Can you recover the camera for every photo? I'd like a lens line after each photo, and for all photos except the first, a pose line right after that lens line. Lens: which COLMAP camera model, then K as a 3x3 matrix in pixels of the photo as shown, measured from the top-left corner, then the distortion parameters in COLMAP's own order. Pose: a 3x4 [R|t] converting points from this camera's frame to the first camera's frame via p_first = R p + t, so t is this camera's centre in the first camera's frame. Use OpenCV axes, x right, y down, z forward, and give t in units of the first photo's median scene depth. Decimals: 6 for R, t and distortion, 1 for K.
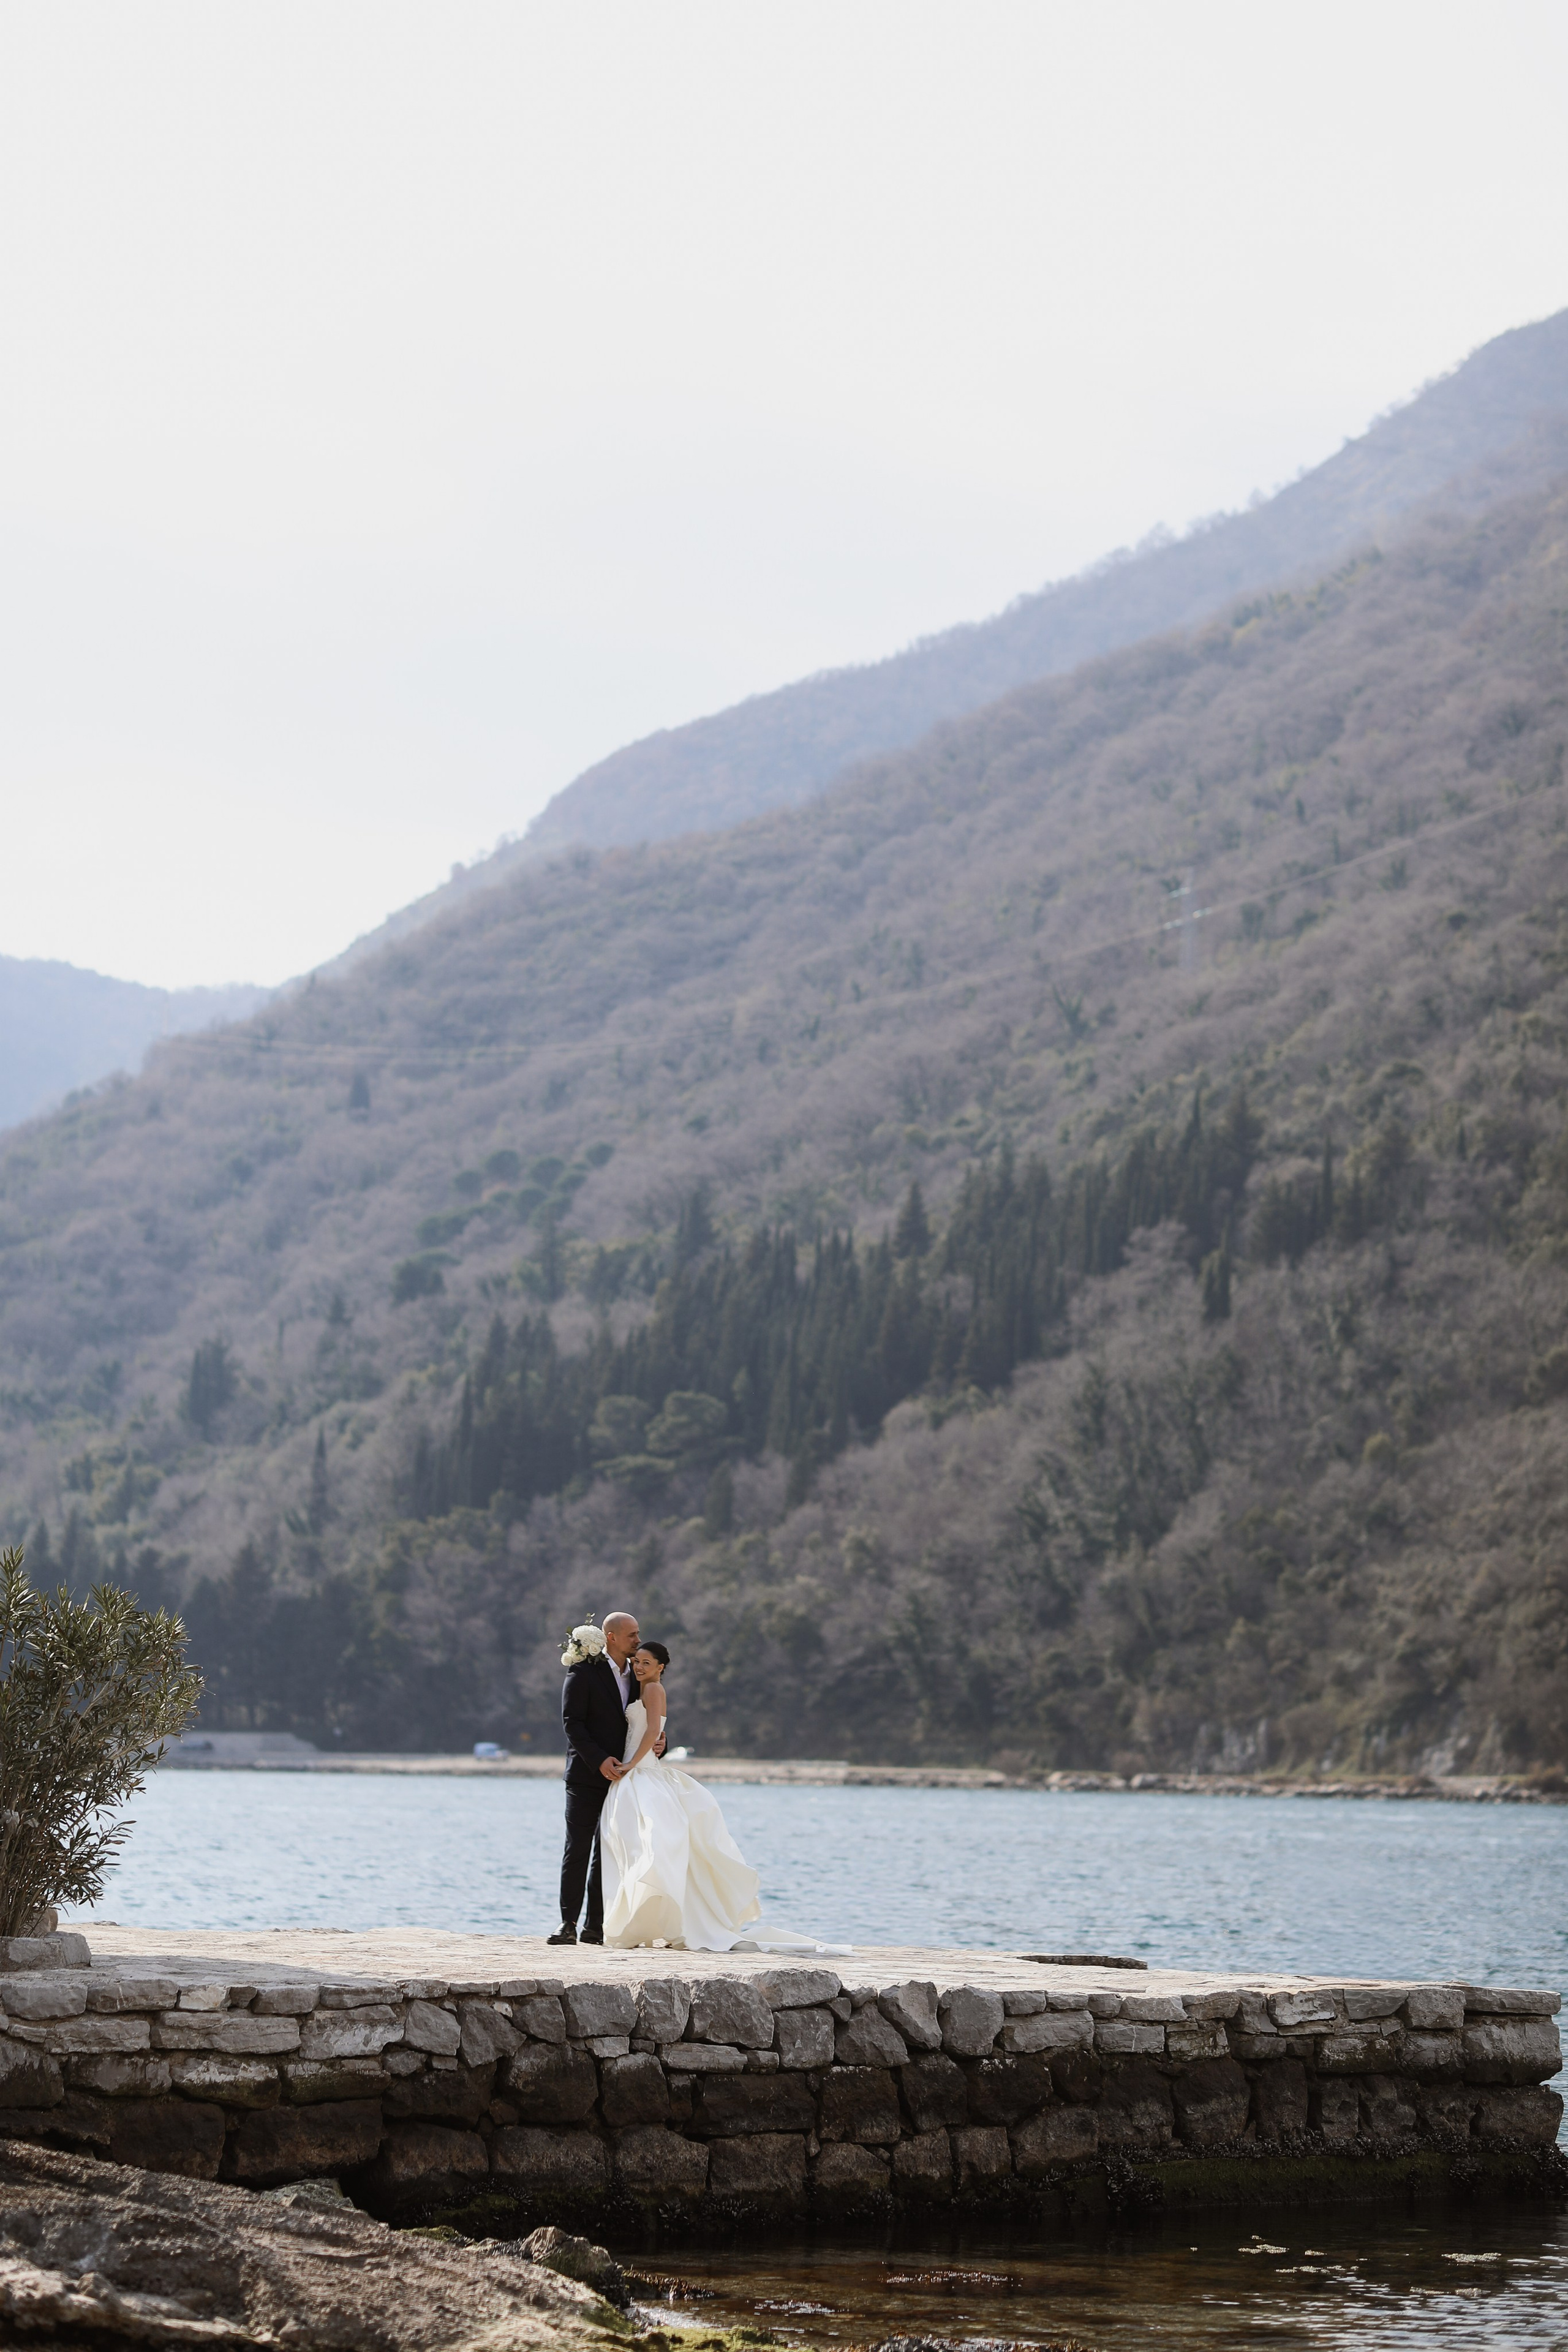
lens RADIAL K [[6010.5, 0, 784.0], [0, 6010.5, 1176.0], [0, 0, 1]] dist [0.165174, -0.687618]
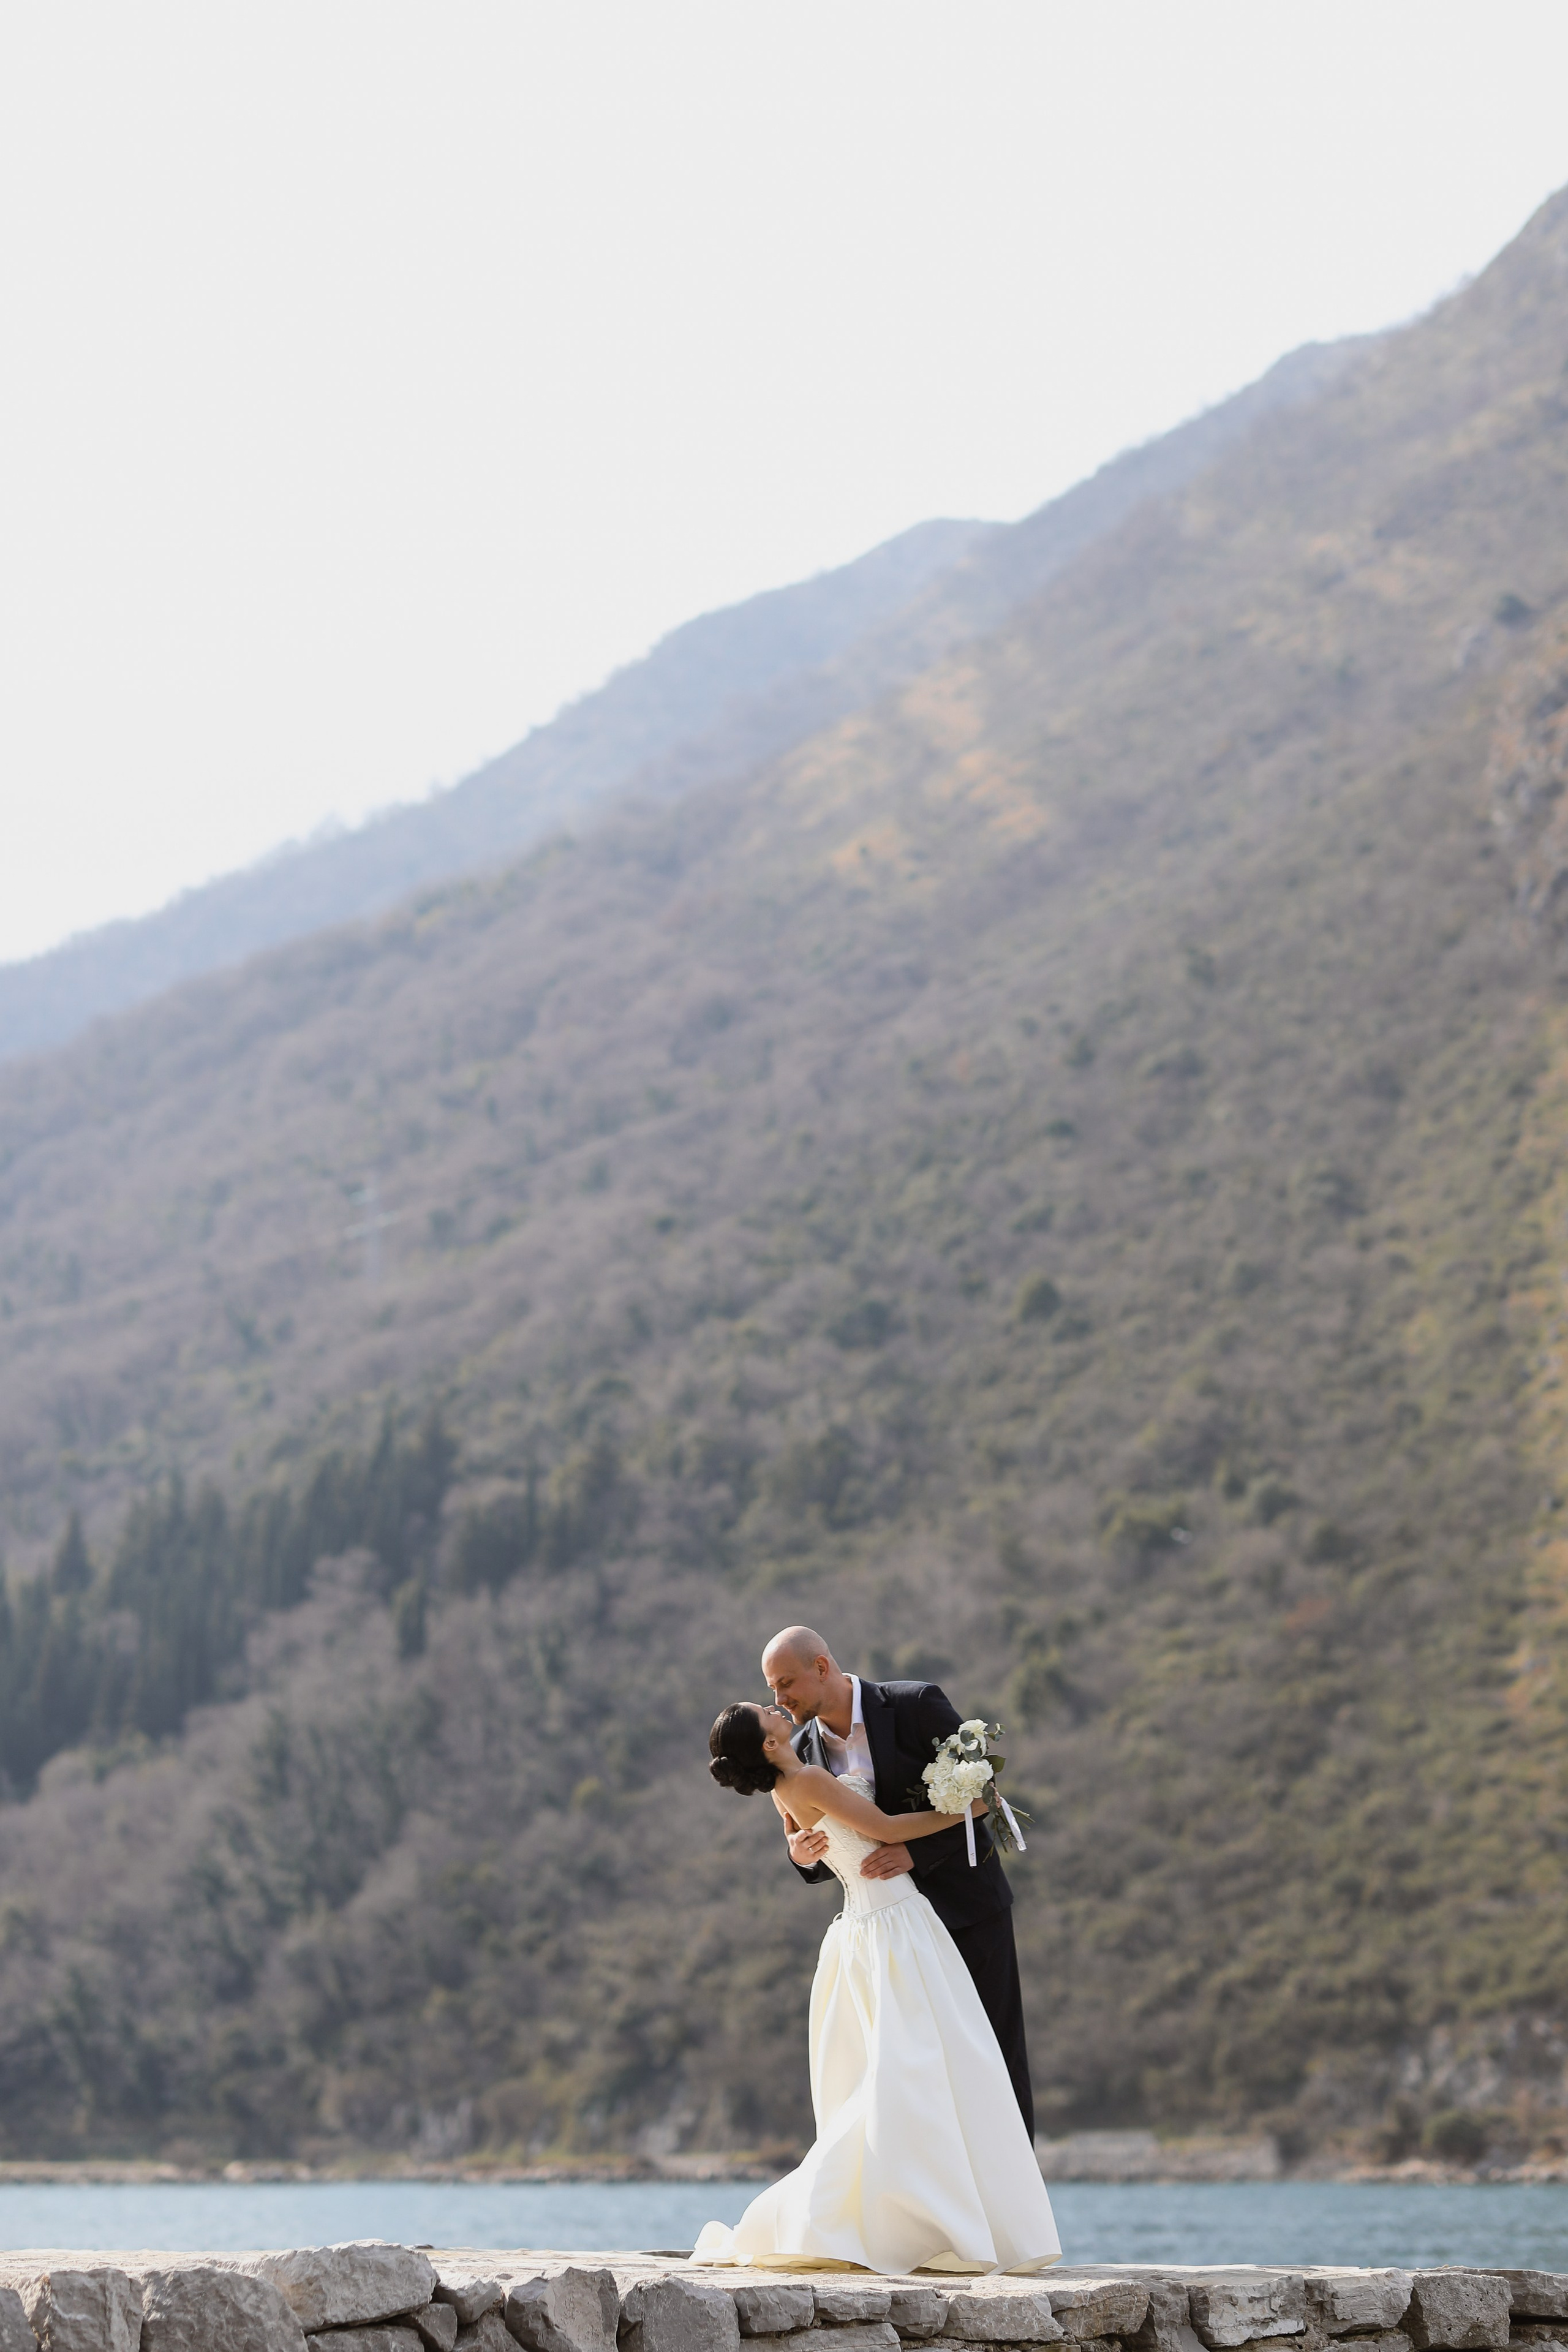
lens RADIAL K [[5935.1, 0, 784.0], [0, 5935.1, 1176.0], [0, 0, 1]] dist [0.051737, 0.585531]
pose [[0.988667, 0.002121, 0.150110, -0.007160], [0.008682, 0.997419, -0.071279, 0.015775], [-0.149873, 0.071774, 0.986097, 0.101270]]
